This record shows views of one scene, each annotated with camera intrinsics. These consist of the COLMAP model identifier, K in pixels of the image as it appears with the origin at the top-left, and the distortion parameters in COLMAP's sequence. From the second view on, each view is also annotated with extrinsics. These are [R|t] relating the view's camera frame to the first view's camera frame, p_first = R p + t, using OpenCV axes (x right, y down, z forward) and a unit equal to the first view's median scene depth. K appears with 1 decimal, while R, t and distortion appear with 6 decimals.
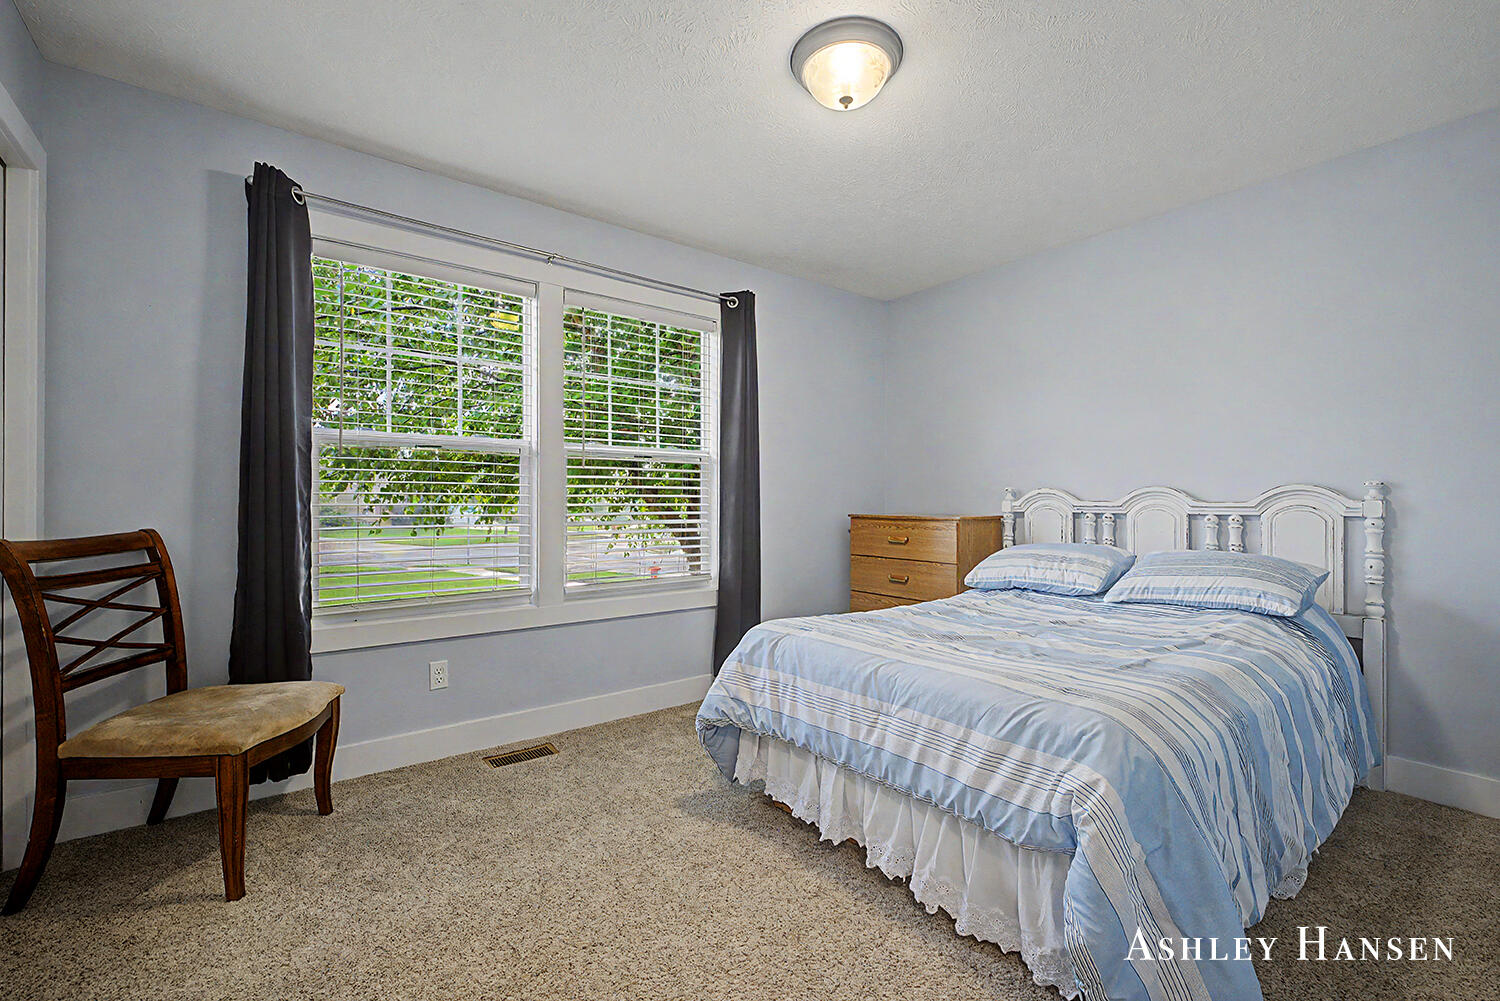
lens RADIAL K [[649.8, 0, 750.0], [0, 649.8, 500.5], [0, 0, 1]] dist [0.002494, 0.000270]
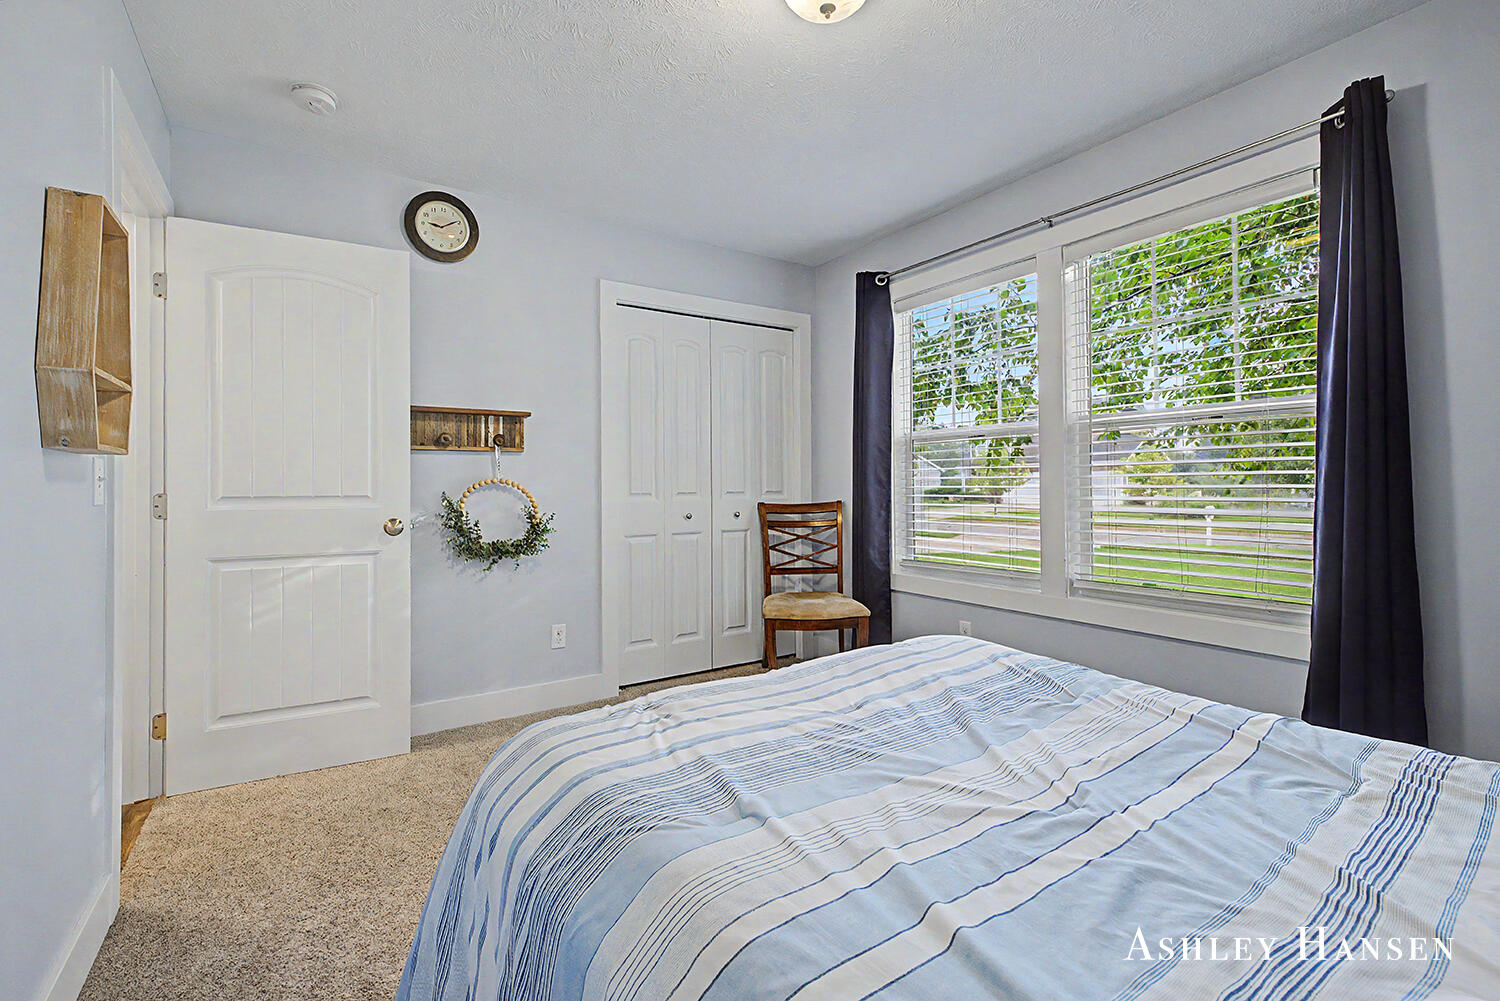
lens RADIAL K [[649.8, 0, 750.0], [0, 649.8, 500.5], [0, 0, 1]] dist [0.002494, 0.000270]
pose [[-0.053370, 0.017587, -0.998420, 0.798340], [0.012968, 0.999773, 0.016918, 0.008209], [0.998491, -0.012045, -0.053586, 0.748913]]
